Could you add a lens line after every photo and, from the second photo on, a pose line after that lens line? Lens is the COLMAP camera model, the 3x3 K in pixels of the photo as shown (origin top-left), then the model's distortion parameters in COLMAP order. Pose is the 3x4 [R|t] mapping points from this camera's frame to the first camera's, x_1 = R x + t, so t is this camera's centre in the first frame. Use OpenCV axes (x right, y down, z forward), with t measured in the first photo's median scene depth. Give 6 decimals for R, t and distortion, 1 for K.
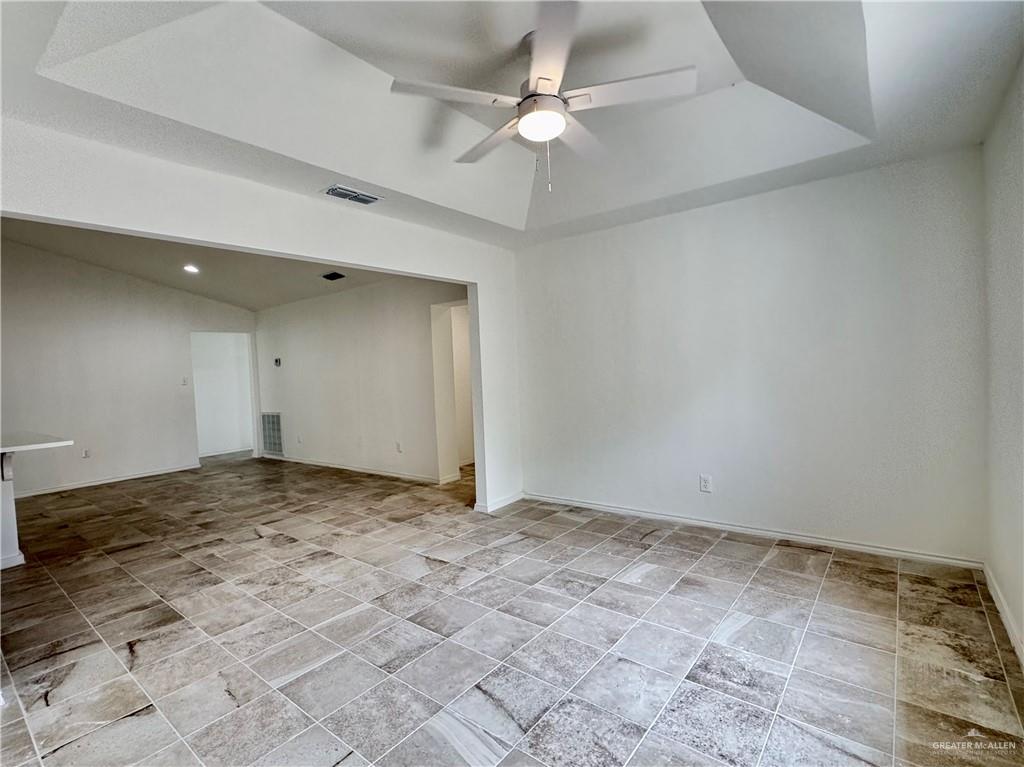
lens RADIAL K [[408.7, 0, 513.4], [0, 408.7, 384.2], [0, 0, 1]] dist [-0.002877, 0.000075]
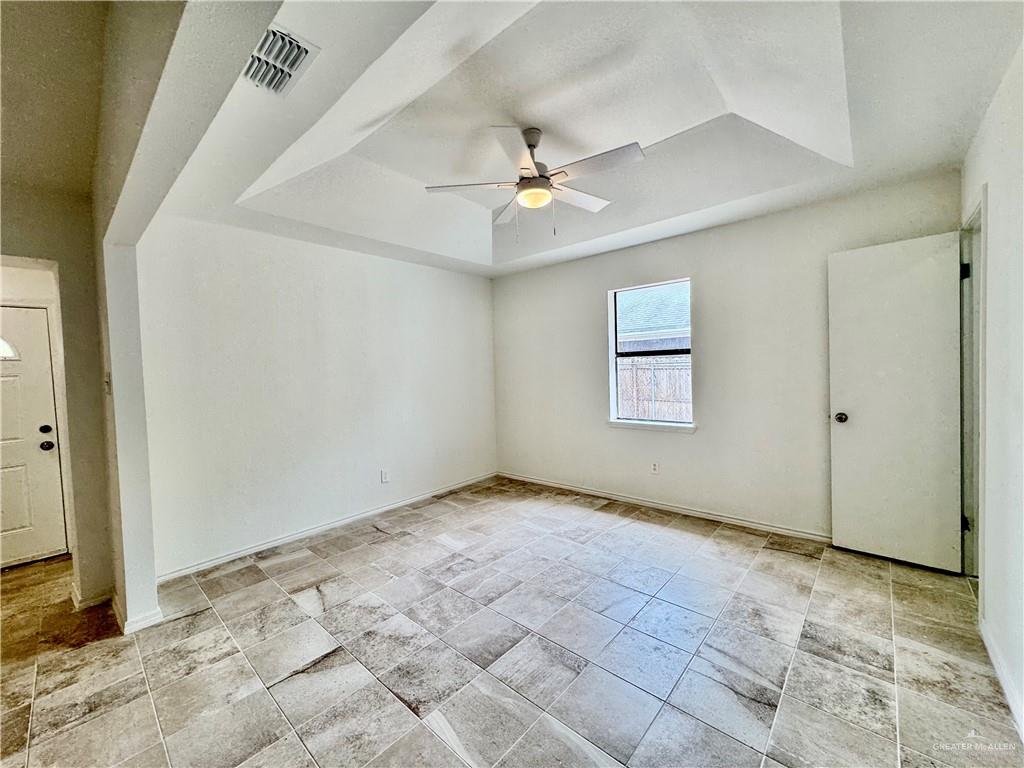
lens RADIAL K [[408.7, 0, 513.1], [0, 408.7, 382.0], [0, 0, 1]] dist [-0.002877, 0.000075]
pose [[0.150807, -0.000818, 0.988563, -0.681341], [0.064863, 0.997853, -0.009069, 0.033107], [-0.986433, 0.065489, 0.150536, 0.536211]]
